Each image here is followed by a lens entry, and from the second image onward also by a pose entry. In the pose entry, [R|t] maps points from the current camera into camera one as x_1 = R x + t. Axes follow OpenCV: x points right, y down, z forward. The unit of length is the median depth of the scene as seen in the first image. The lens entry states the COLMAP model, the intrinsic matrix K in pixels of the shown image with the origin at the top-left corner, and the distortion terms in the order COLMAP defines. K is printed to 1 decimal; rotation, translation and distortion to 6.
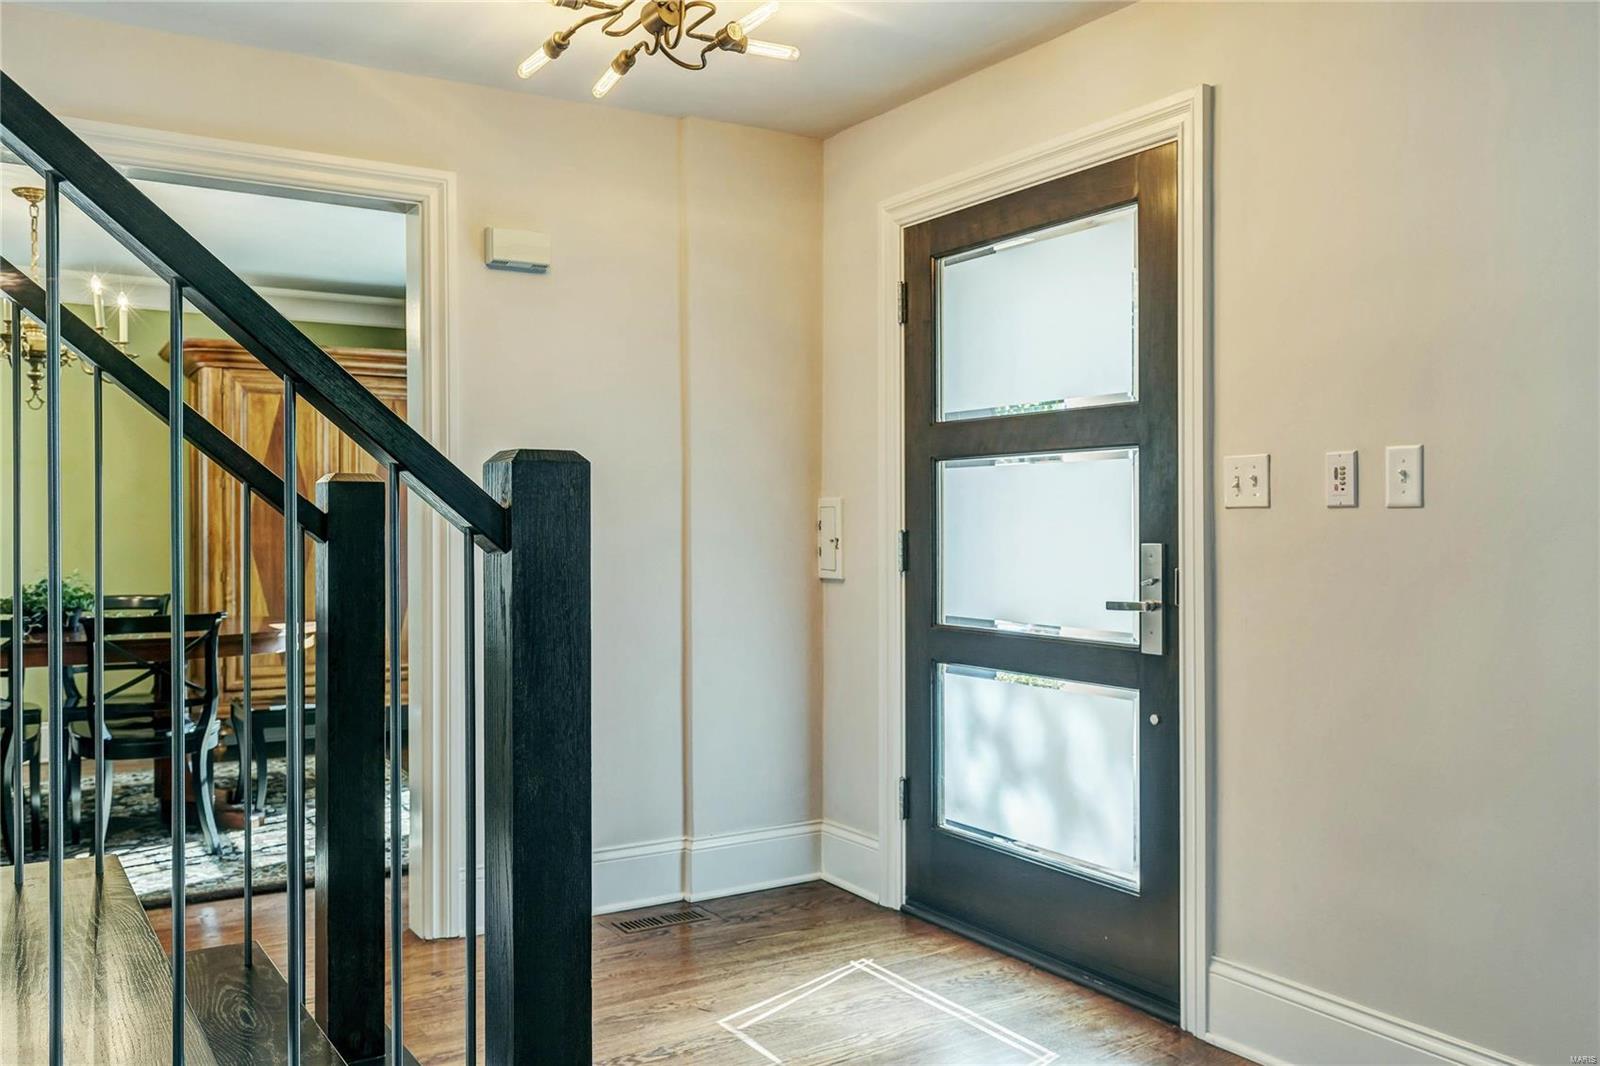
lens RADIAL K [[1304.8, 0, 800.0], [0, 1304.8, 533.0], [0, 0, 1]] dist [0.001261, 0.003494]
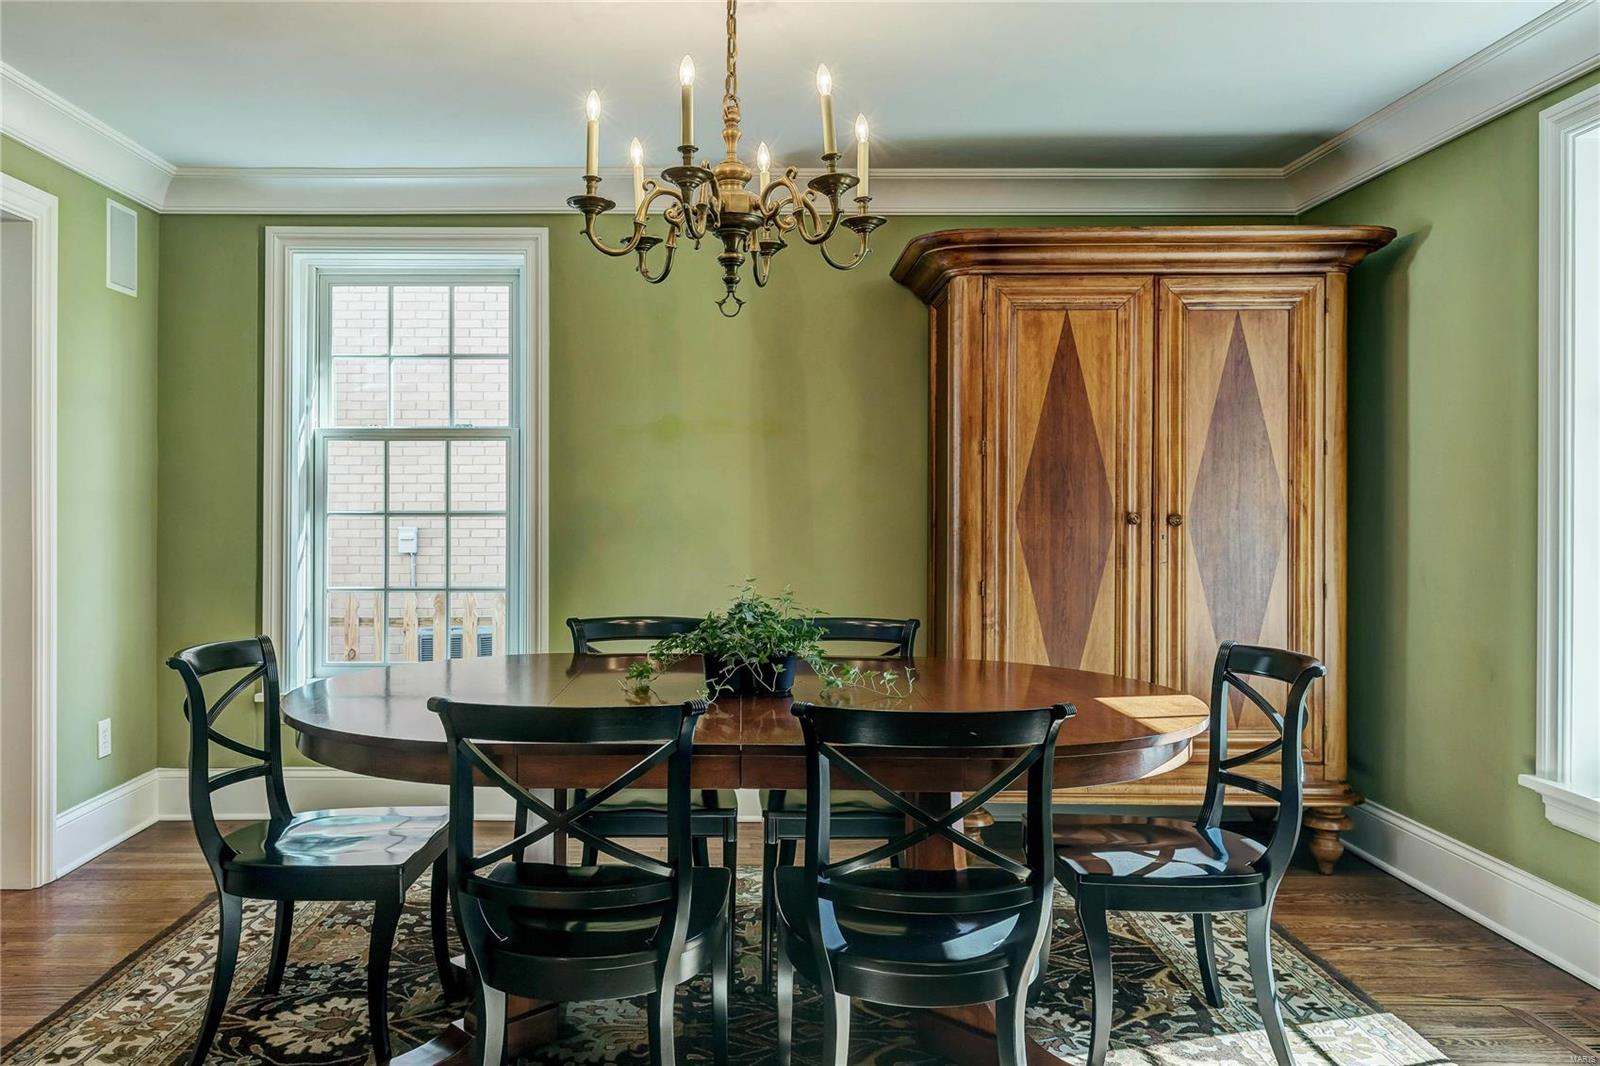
lens RADIAL K [[1137.5, 0, 800.0], [0, 1137.5, 533.0], [0, 0, 1]] dist [-0.001051, 0.000557]
pose [[0.877897, 0.015711, -0.478592, -0.245122], [-0.007577, 0.999792, 0.018921, -0.004946], [0.478790, -0.012985, 0.877833, 0.444701]]
